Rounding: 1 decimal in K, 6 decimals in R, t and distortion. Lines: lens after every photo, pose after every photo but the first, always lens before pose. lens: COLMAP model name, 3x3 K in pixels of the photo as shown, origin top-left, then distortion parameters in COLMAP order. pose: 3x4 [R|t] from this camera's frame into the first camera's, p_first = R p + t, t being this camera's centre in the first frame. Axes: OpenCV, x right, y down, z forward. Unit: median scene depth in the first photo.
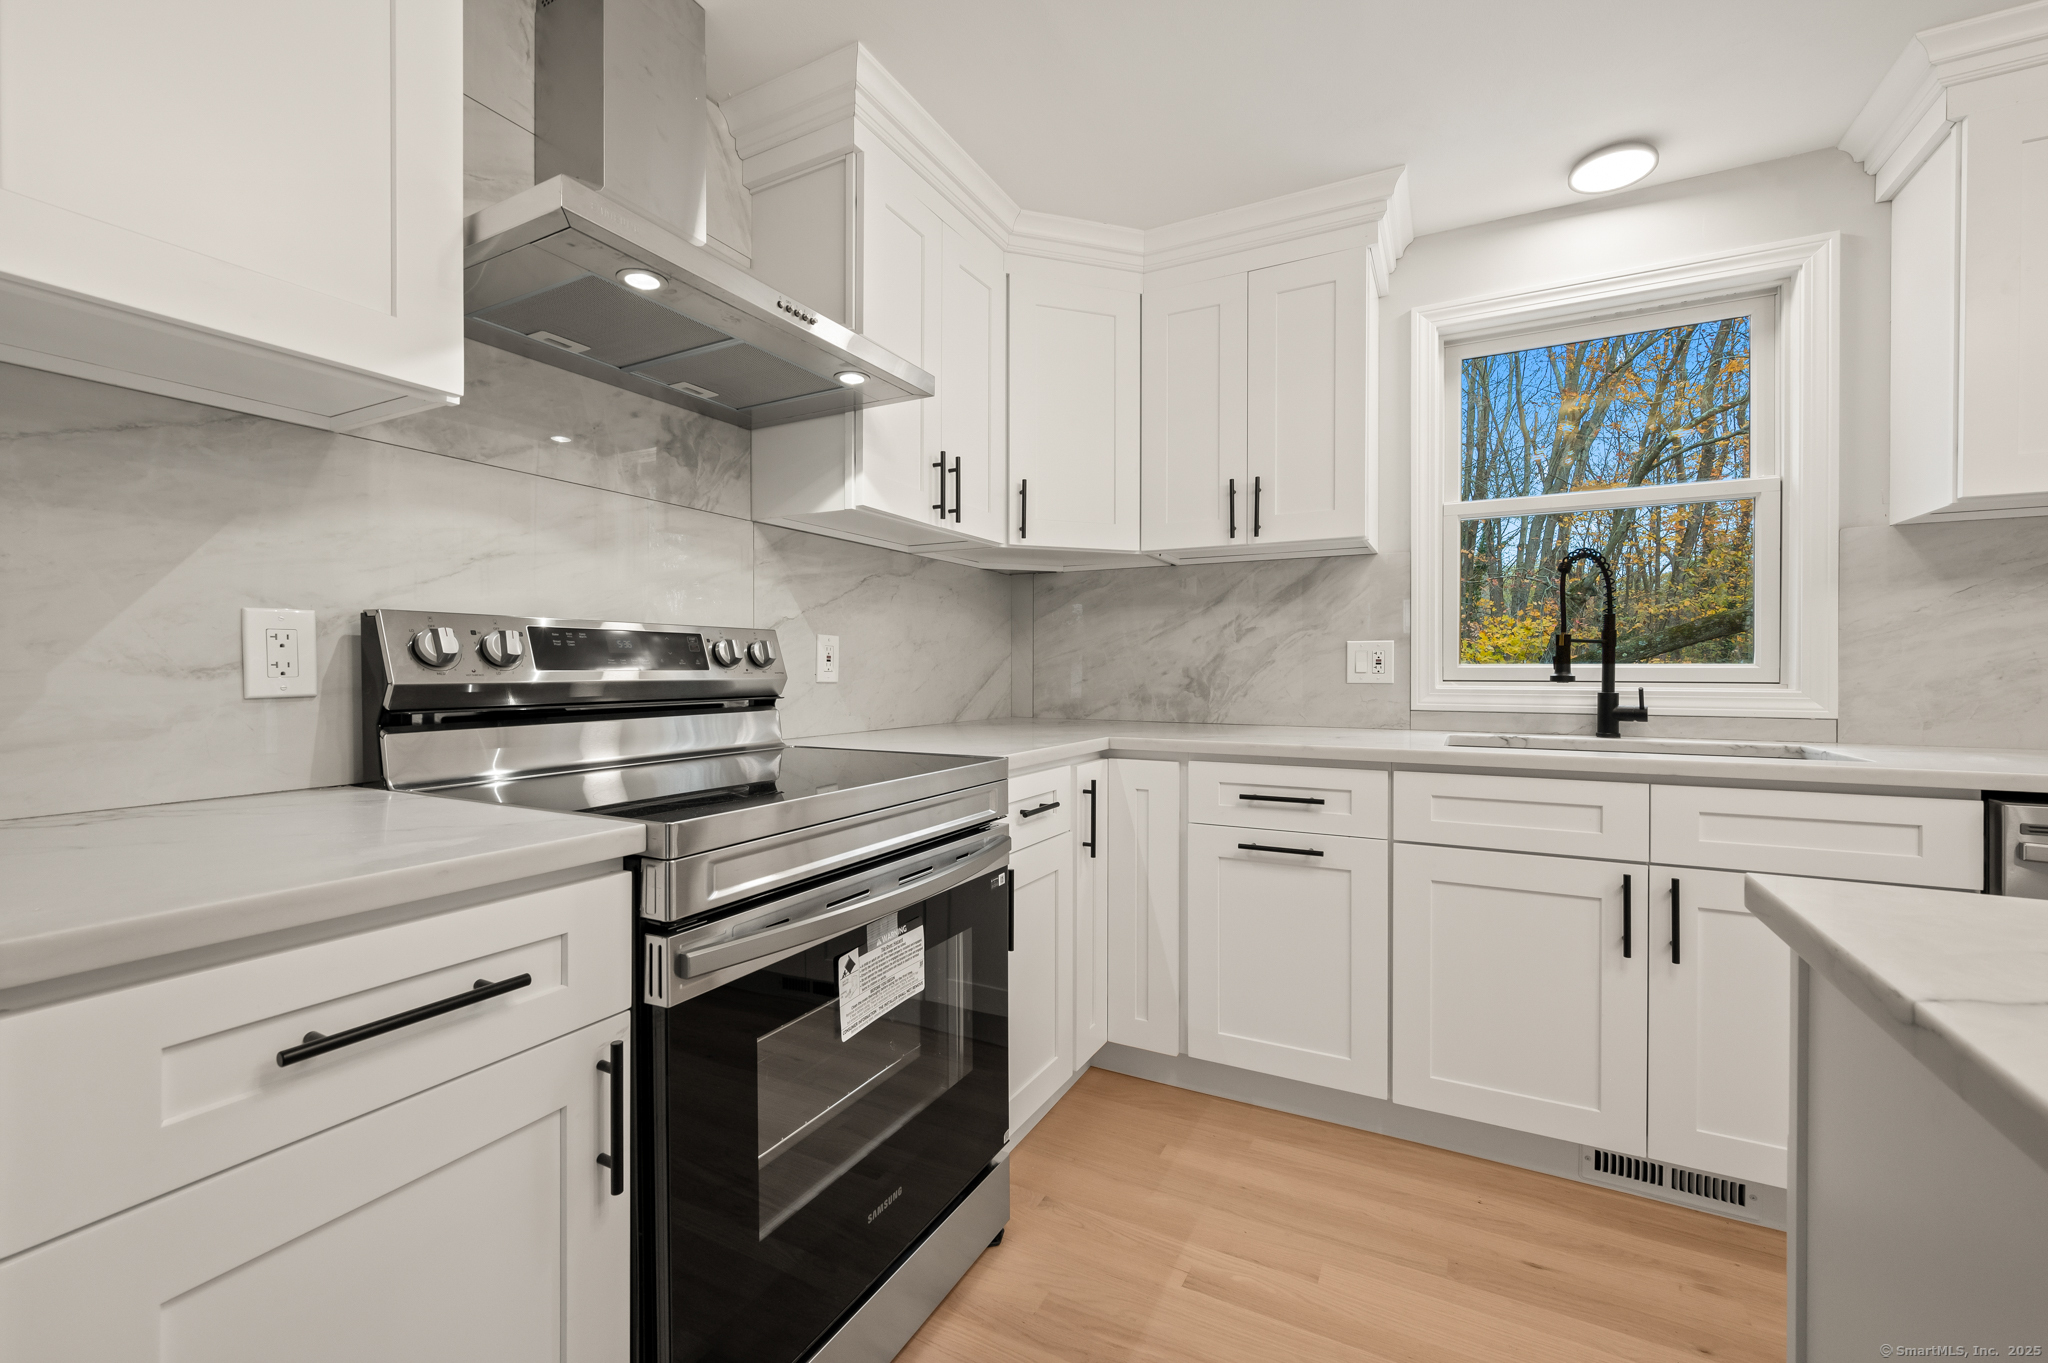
lens RADIAL K [[813.8, 0, 1041.3], [0, 813.8, 677.2], [0, 0, 1]] dist [-0.001192, -0.000393]
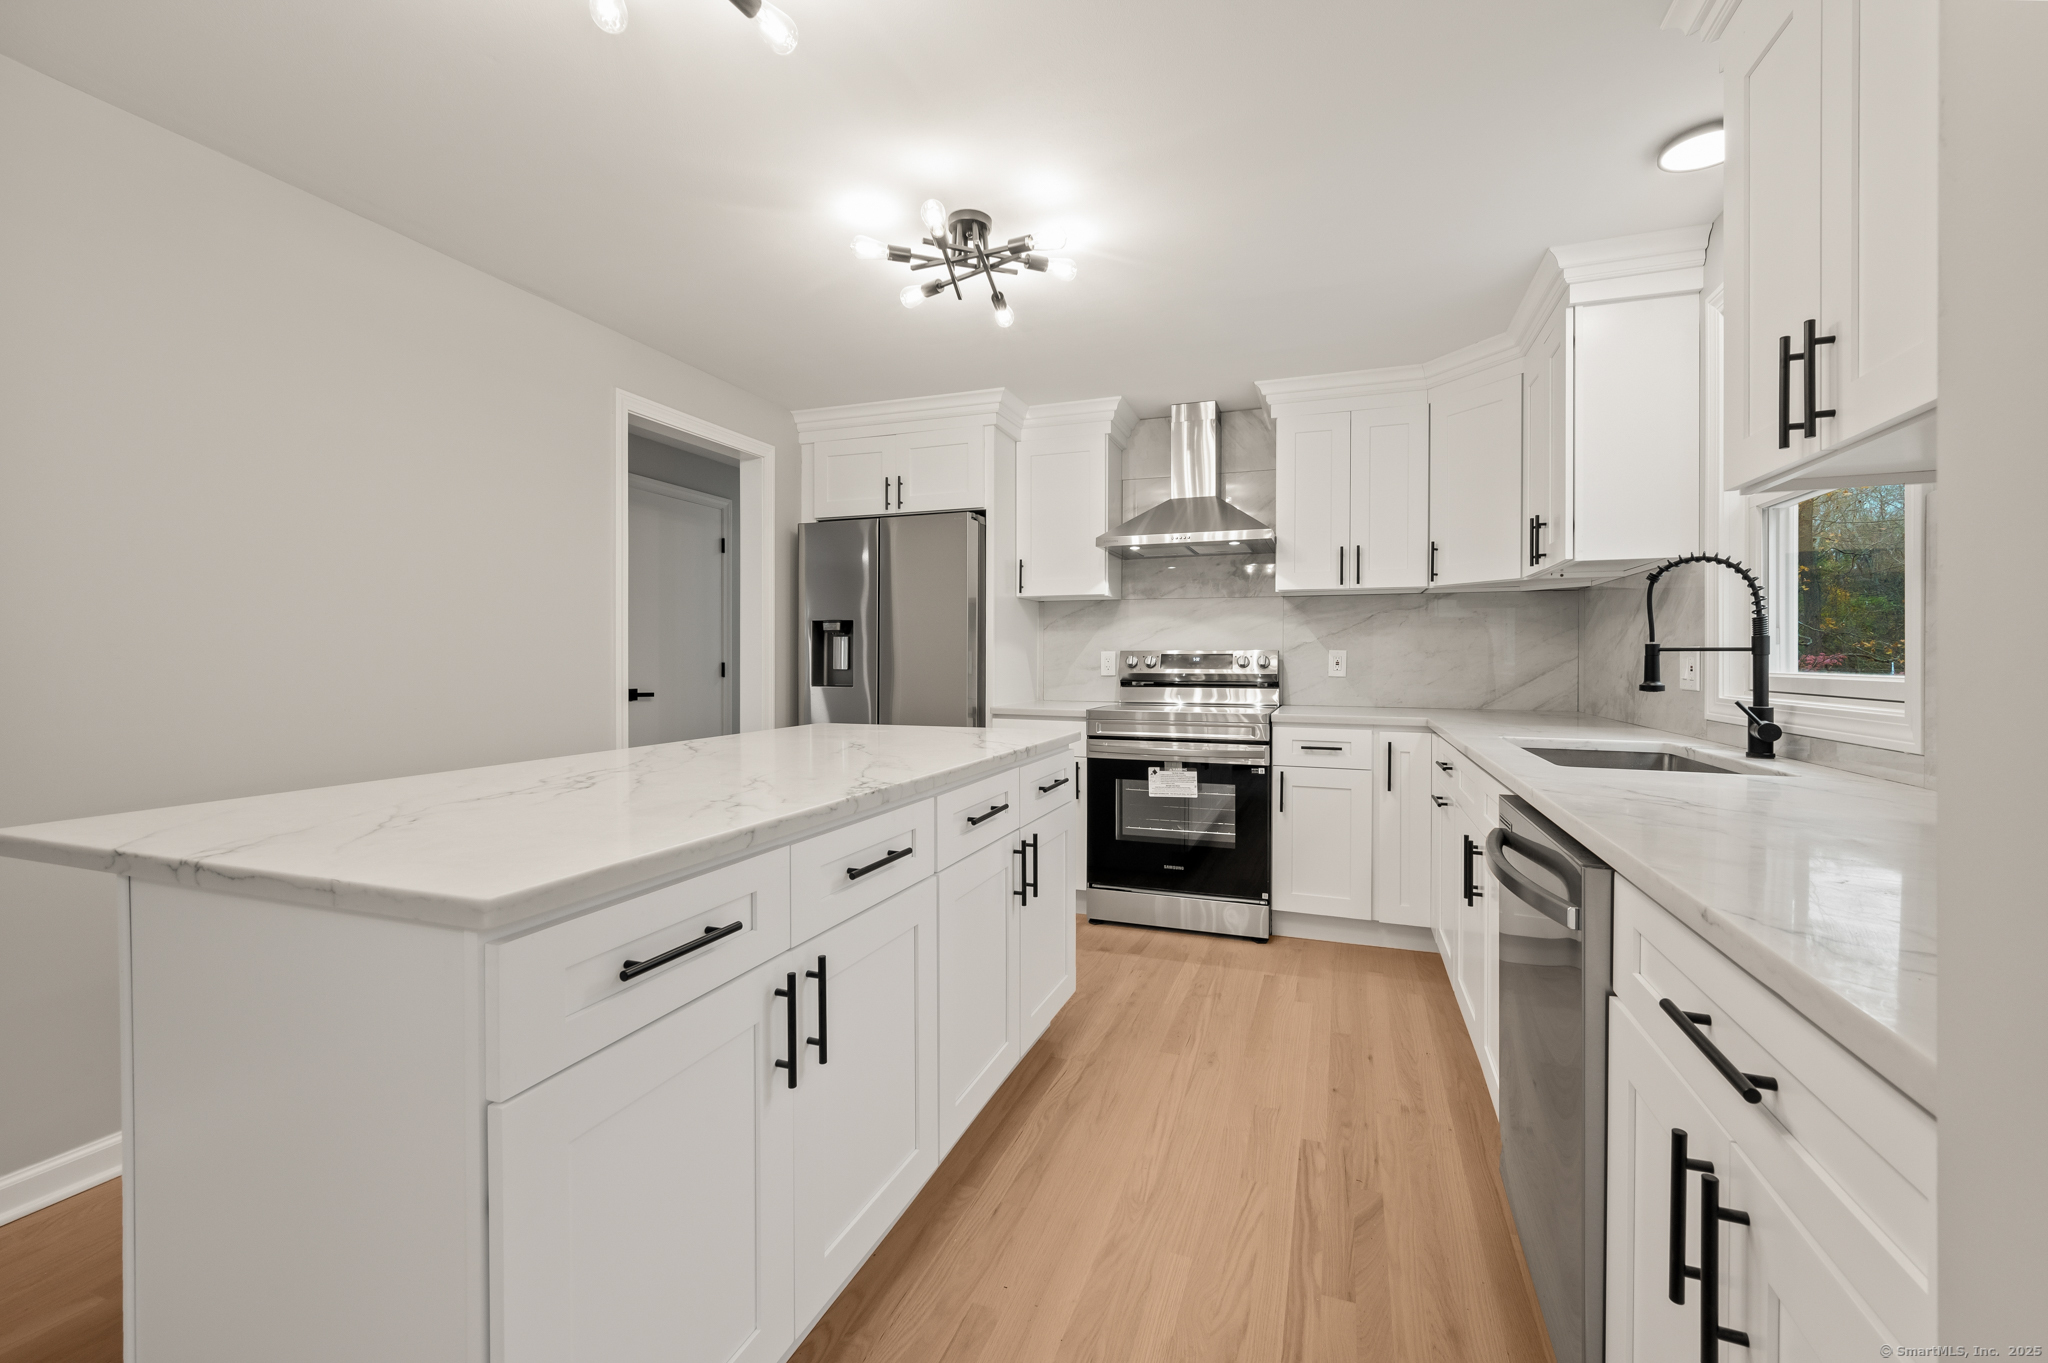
lens RADIAL K [[823.1, 0, 1030.0], [0, 823.1, 663.1], [0, 0, 1]] dist [0.000252, -0.000104]
pose [[0.125478, 0.004108, -0.992088, 1.521922], [-0.011425, 0.999931, 0.002695, -0.021915], [0.992031, 0.010996, 0.125516, 0.106764]]
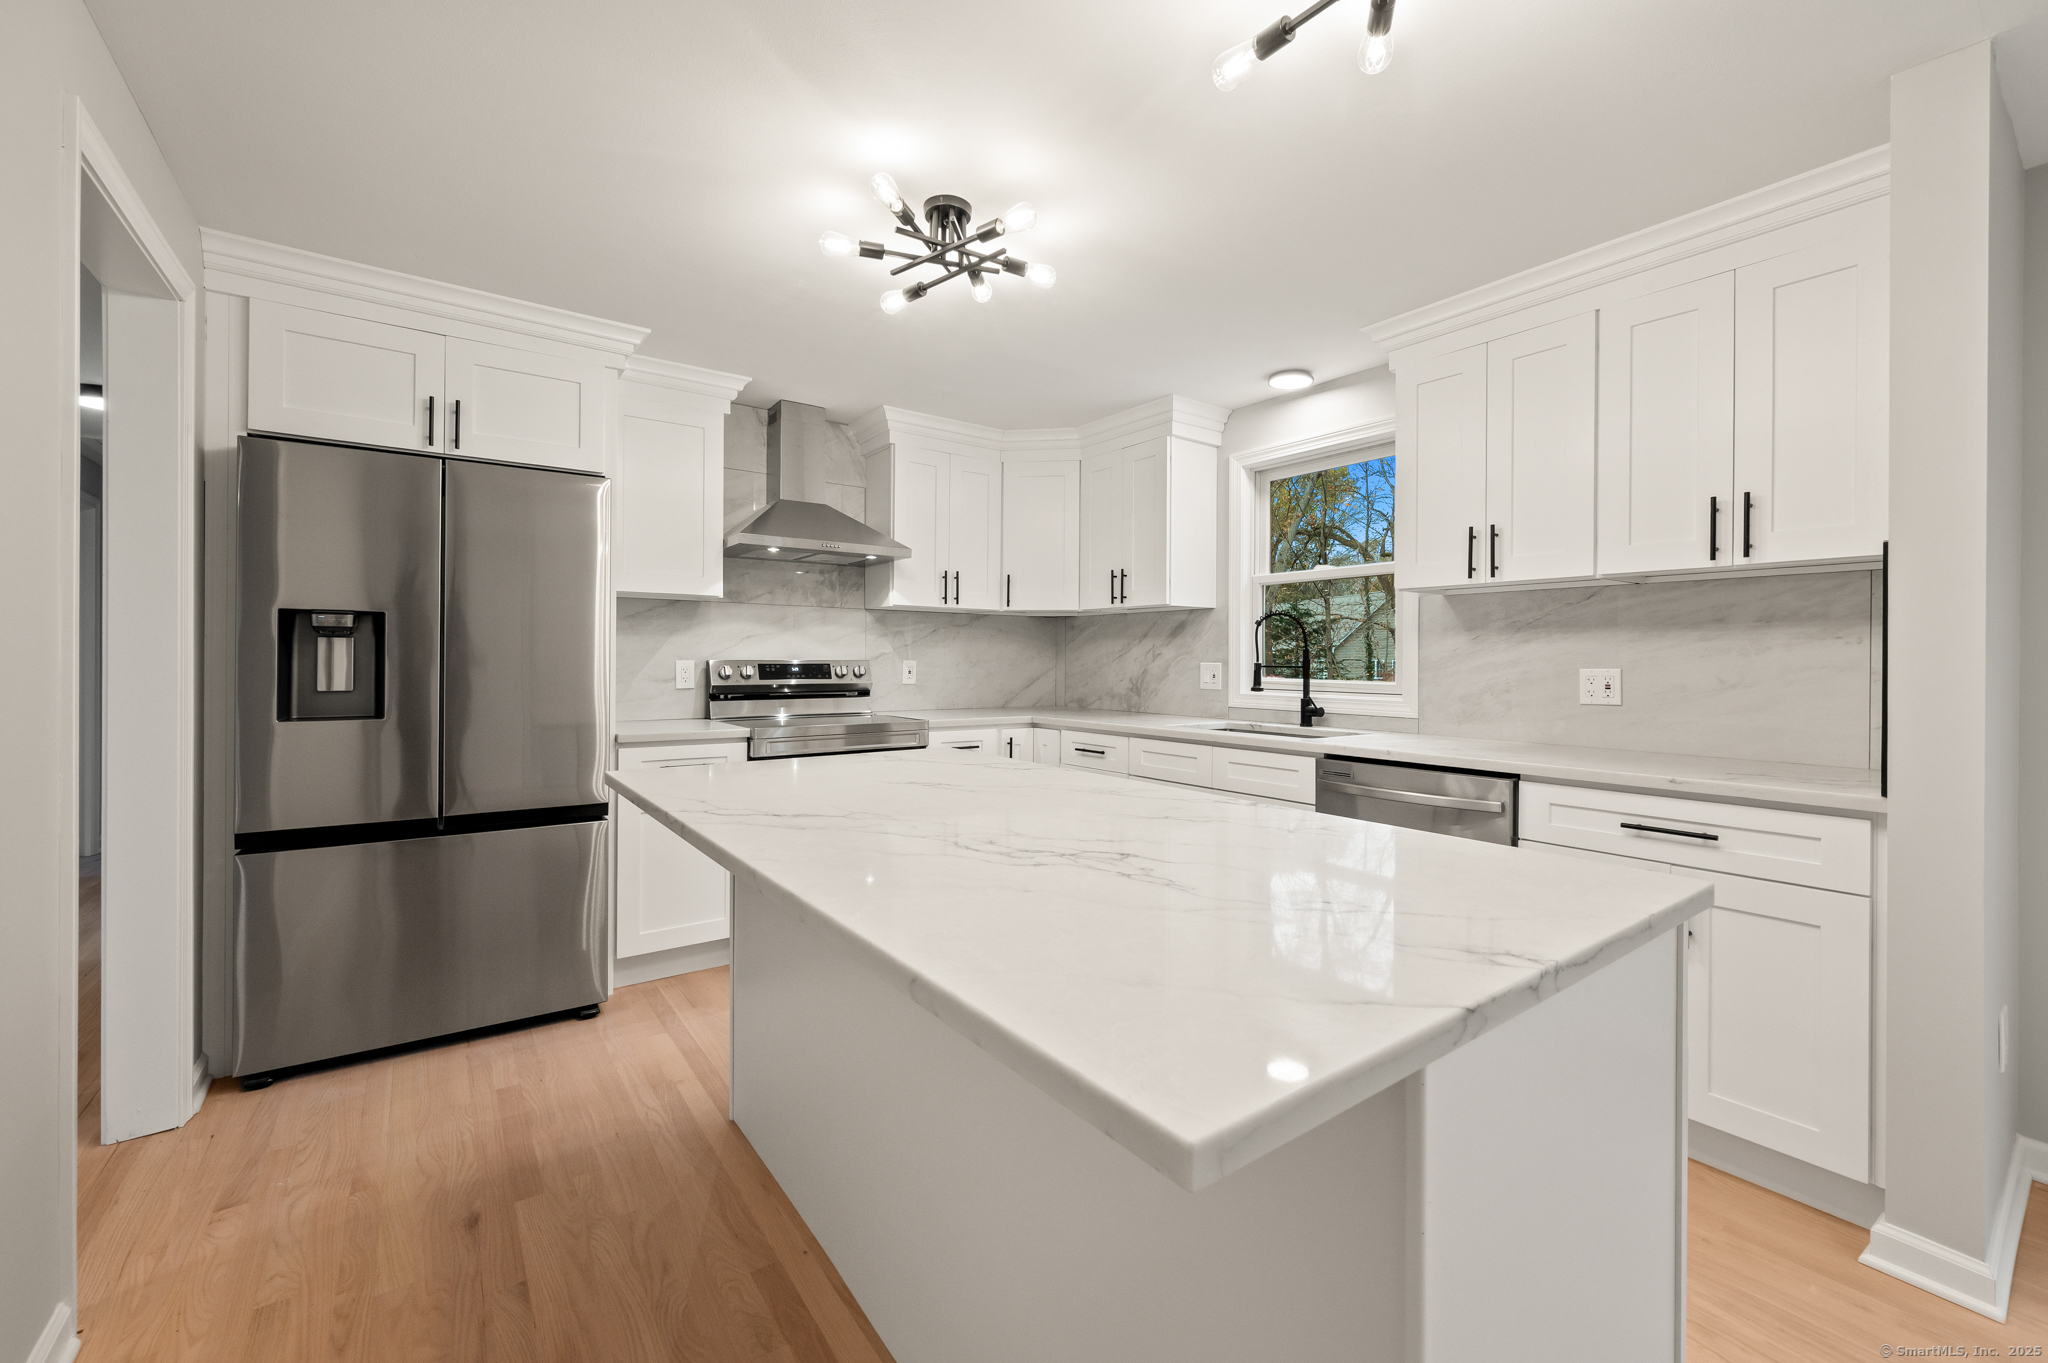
lens RADIAL K [[823.1, 0, 1030.0], [0, 823.1, 663.1], [0, 0, 1]] dist [0.000252, -0.000104]
pose [[0.894735, 0.004439, -0.446575, 0.949973], [-0.007884, 0.999952, -0.005856, -0.037626], [0.446527, 0.008761, 0.894727, -0.708883]]
